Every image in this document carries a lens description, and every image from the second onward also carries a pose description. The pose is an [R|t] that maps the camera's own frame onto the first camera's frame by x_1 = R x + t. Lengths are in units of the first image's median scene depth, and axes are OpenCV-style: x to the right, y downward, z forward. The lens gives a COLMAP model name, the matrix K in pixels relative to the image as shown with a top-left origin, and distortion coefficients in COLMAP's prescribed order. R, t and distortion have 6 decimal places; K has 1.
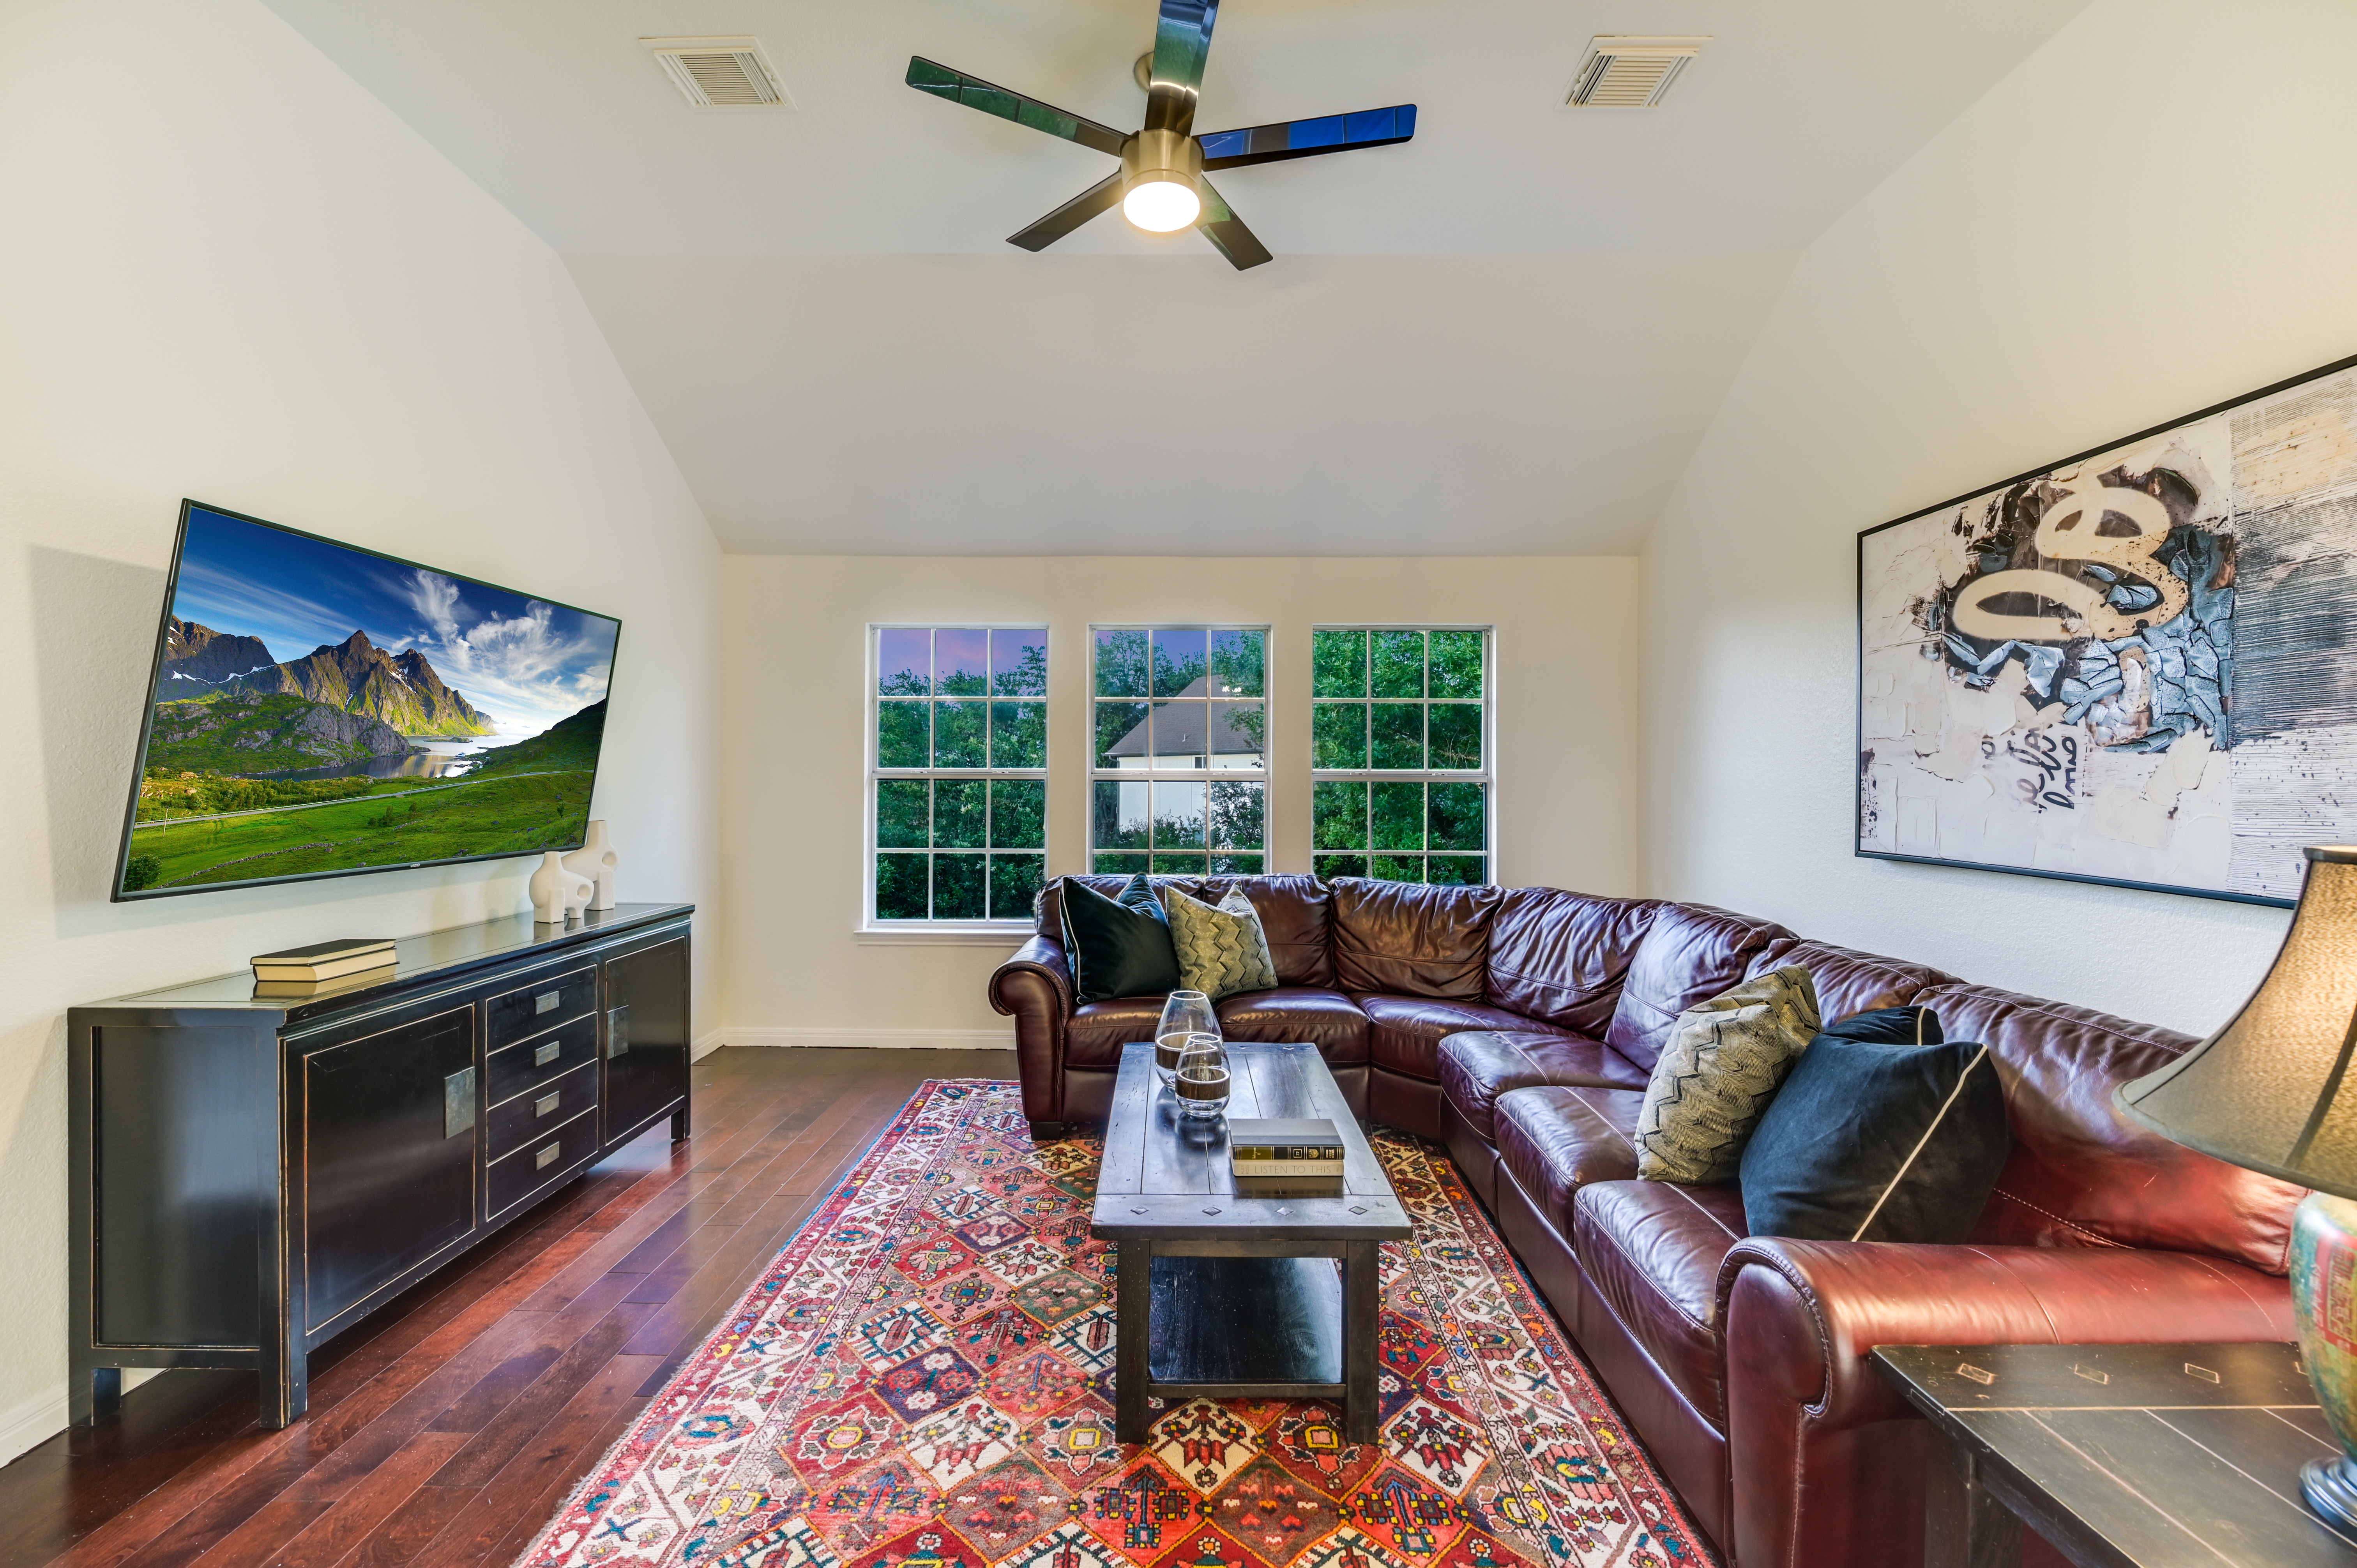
lens RADIAL K [[970.1, 0, 1174.0], [0, 970.1, 775.5], [0, 0, 1]] dist [-0.001731, 0.000469]
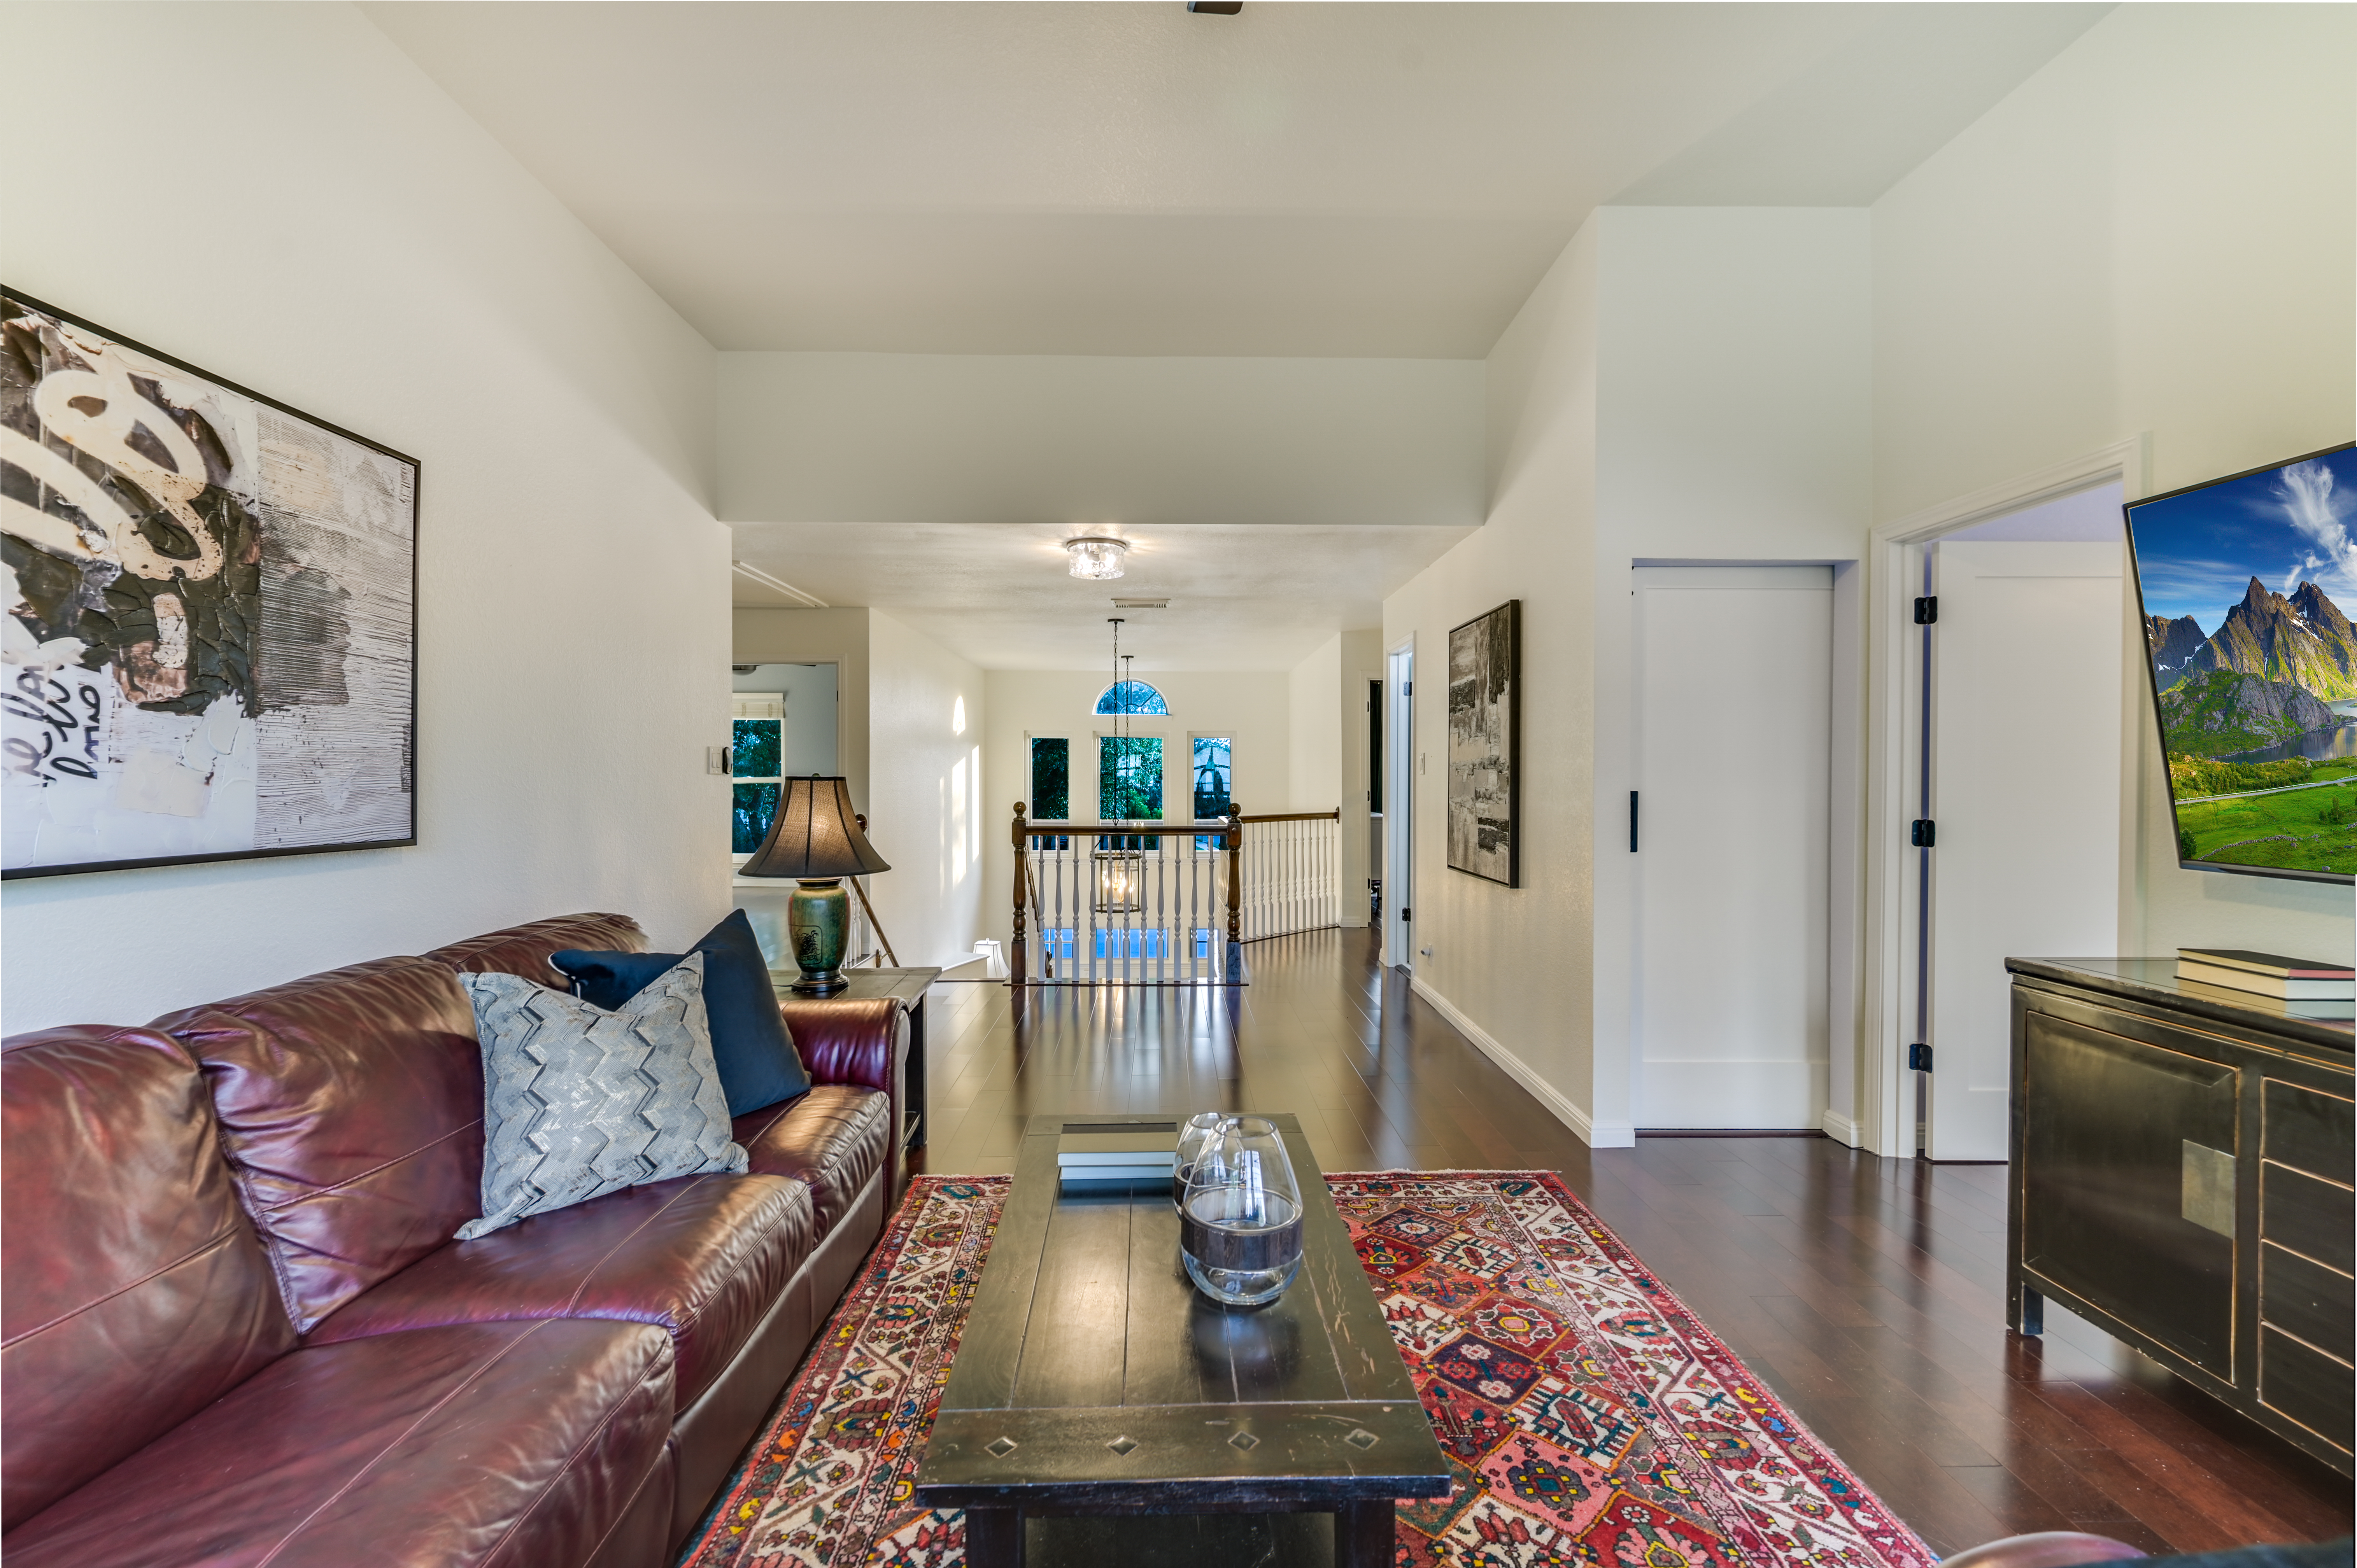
lens RADIAL K [[1059.6, 0, 1097.5], [0, 1059.6, 782.7], [0, 0, 1]] dist [0.000305, -0.000050]
pose [[-0.998833, -0.010240, 0.047208, 0.087871], [-0.009772, 0.999901, 0.010134, 0.022304], [-0.047307, 0.009661, -0.998834, 1.924087]]
